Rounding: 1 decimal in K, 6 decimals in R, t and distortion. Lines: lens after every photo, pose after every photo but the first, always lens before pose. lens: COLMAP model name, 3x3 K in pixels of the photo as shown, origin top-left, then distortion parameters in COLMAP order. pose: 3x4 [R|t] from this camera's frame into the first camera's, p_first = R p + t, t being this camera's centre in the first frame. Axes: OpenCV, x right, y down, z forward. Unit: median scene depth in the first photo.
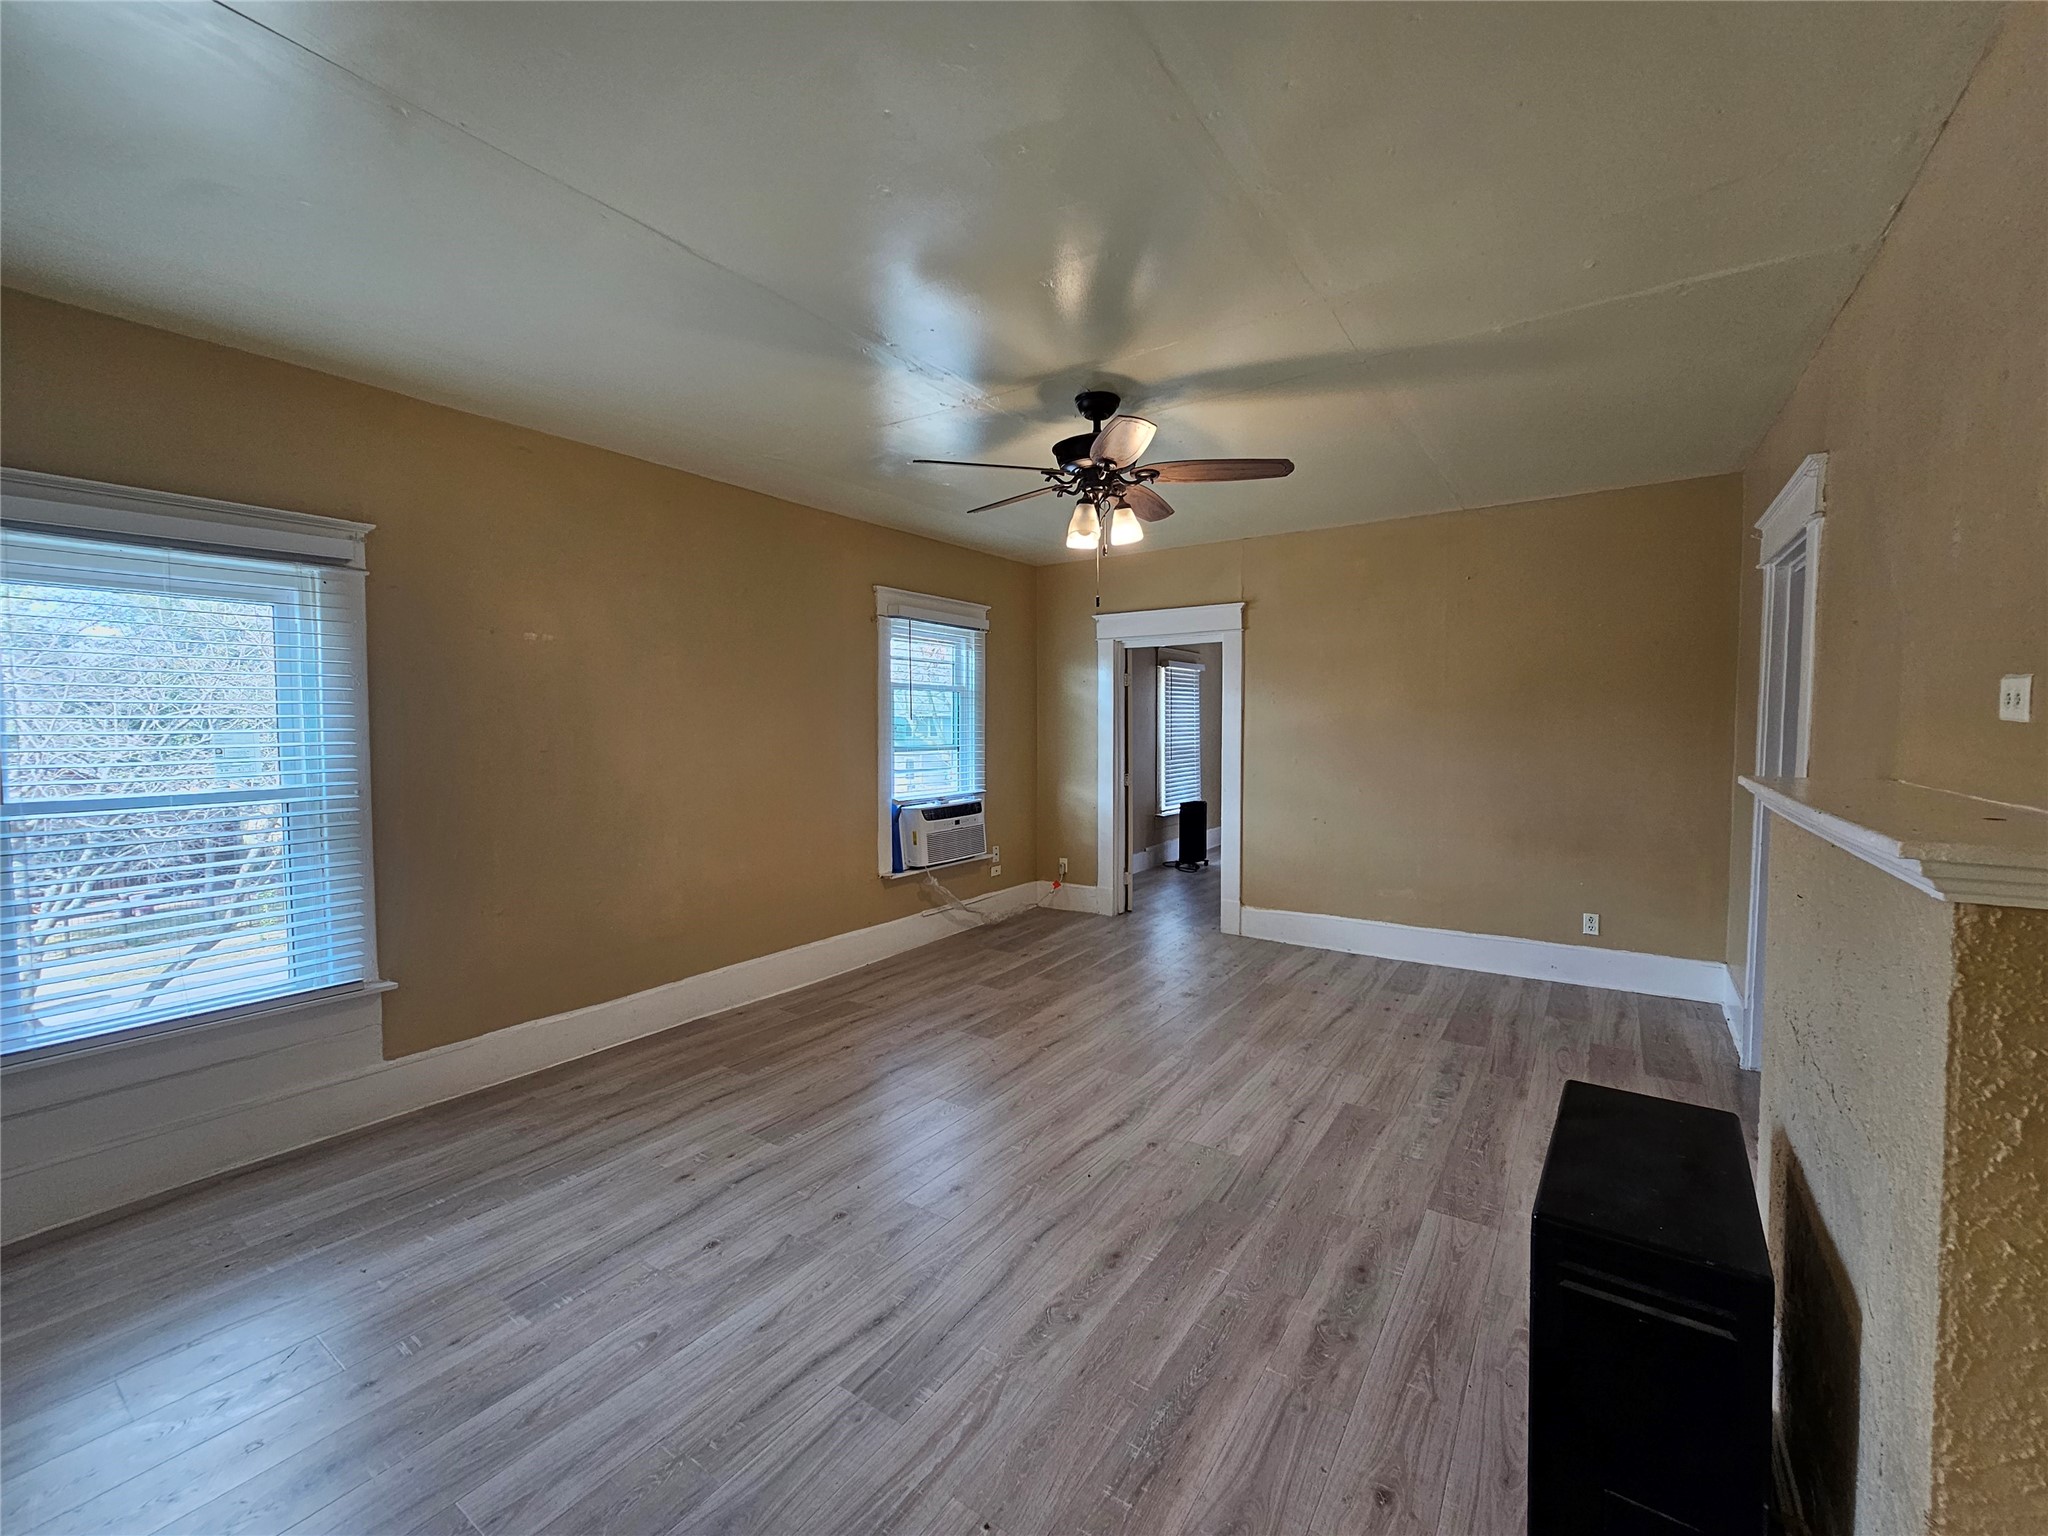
lens RADIAL K [[833.6, 0, 1024.4], [0, 833.6, 762.2], [0, 0, 1]] dist [-0.000796, 0.000963]
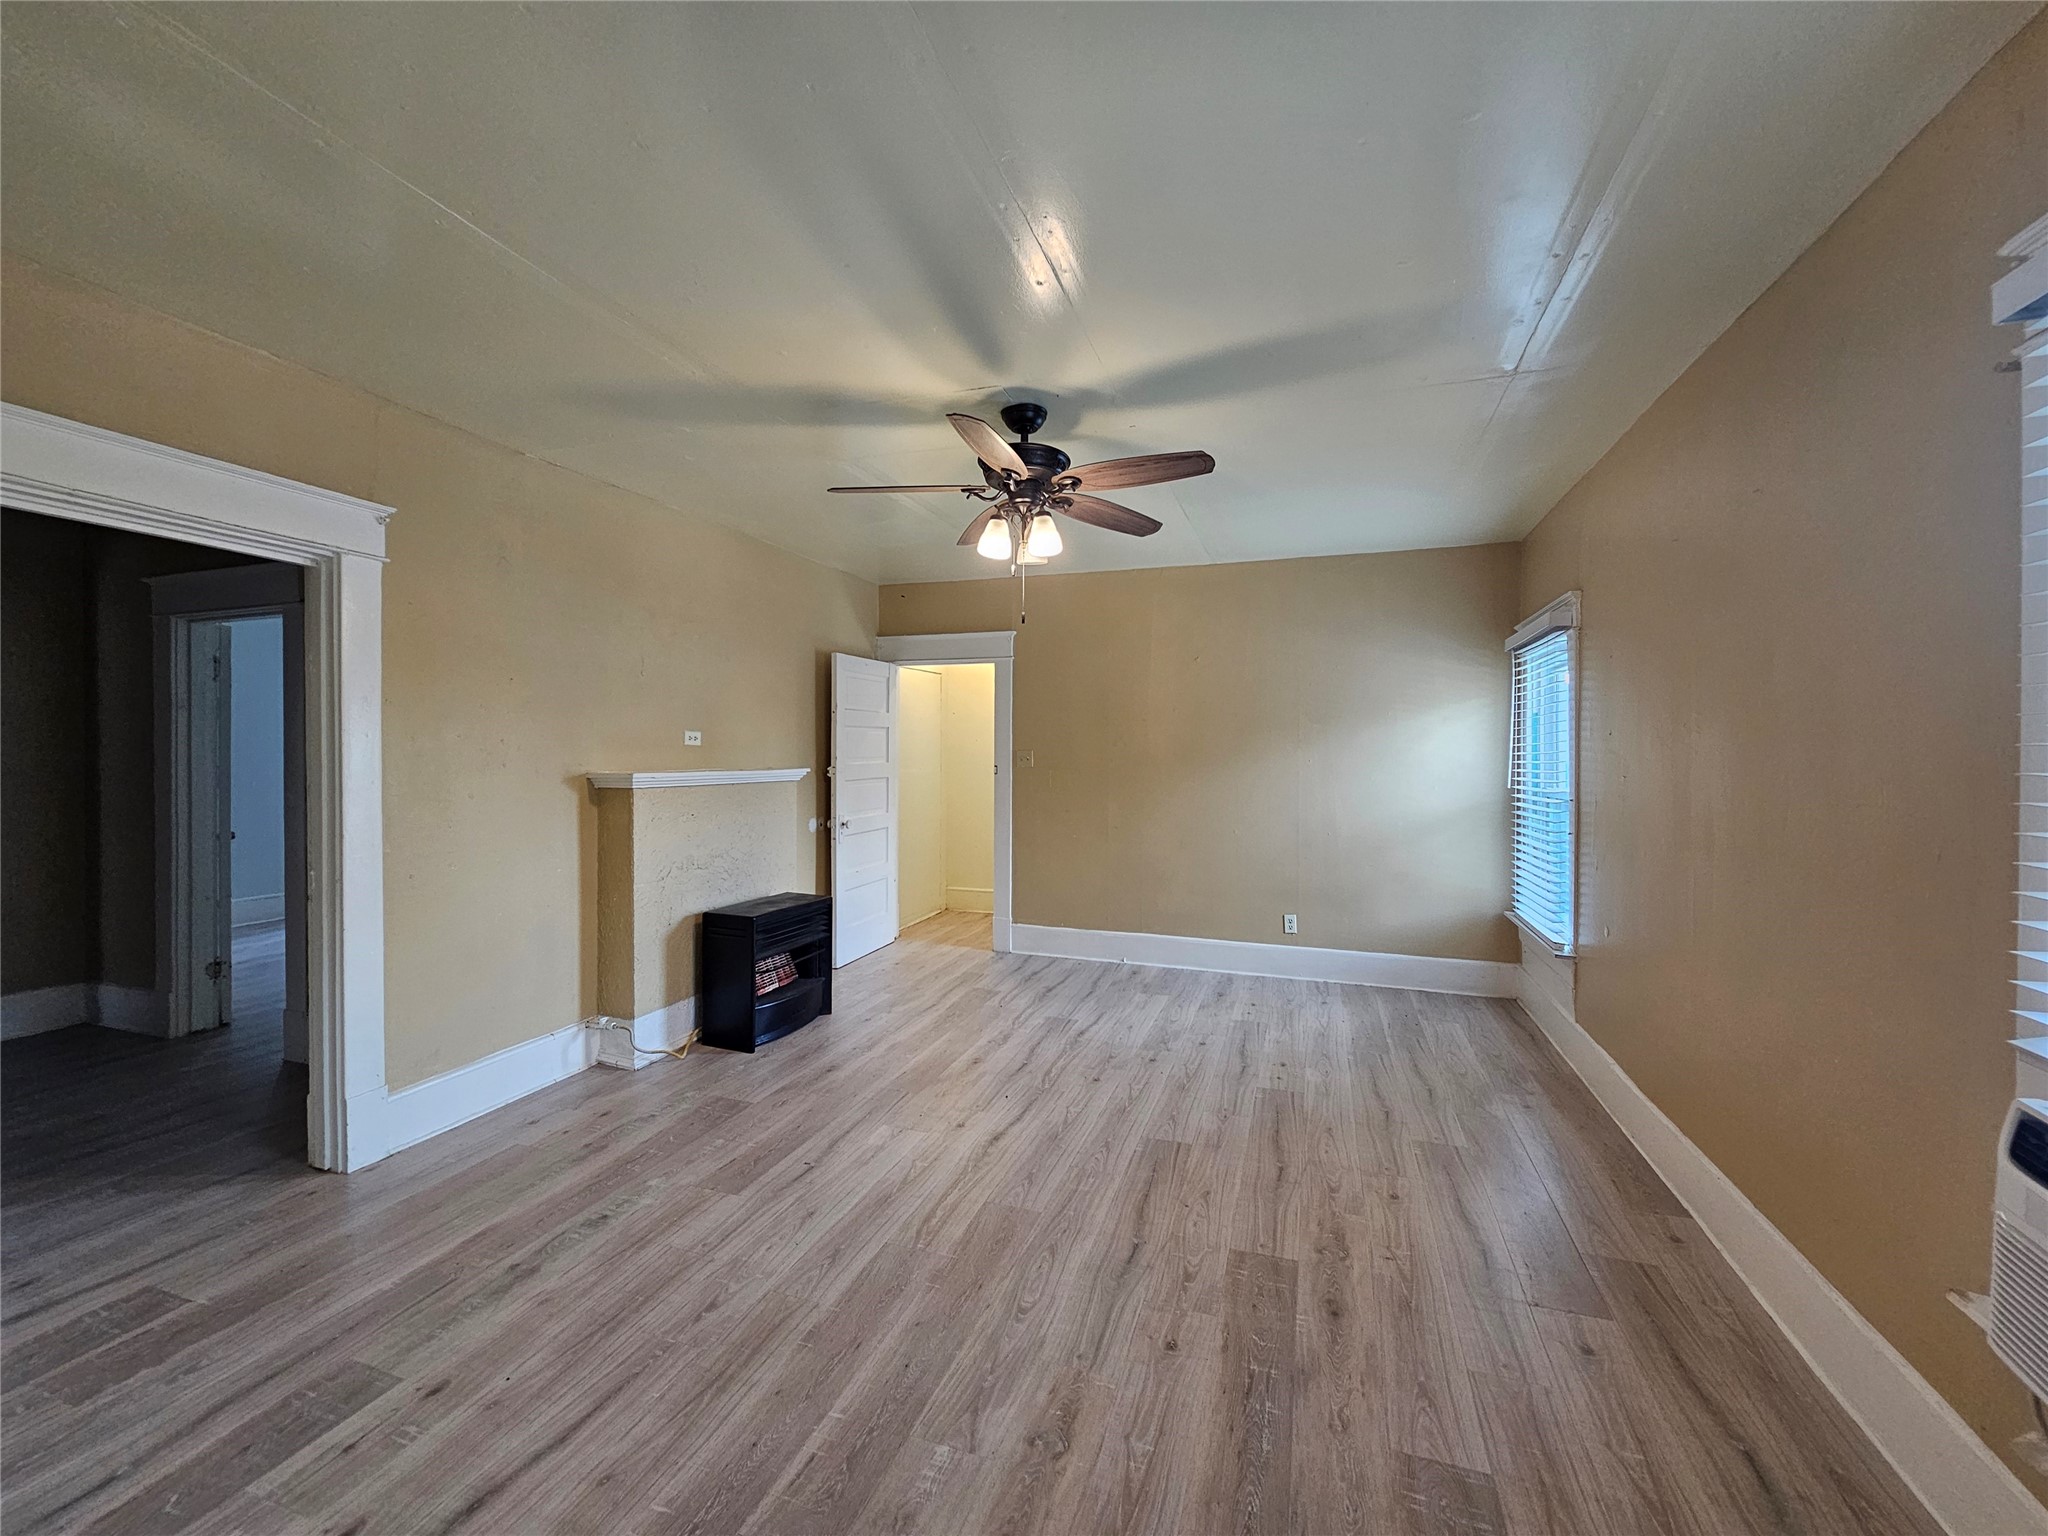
lens RADIAL K [[833.6, 0, 1024.7], [0, 833.6, 763.0], [0, 0, 1]] dist [-0.000796, 0.000963]
pose [[-0.961922, 0.001225, -0.273320, 0.342212], [-0.015466, 0.998144, 0.058902, -0.078591], [0.272885, 0.060886, -0.960118, 1.885234]]
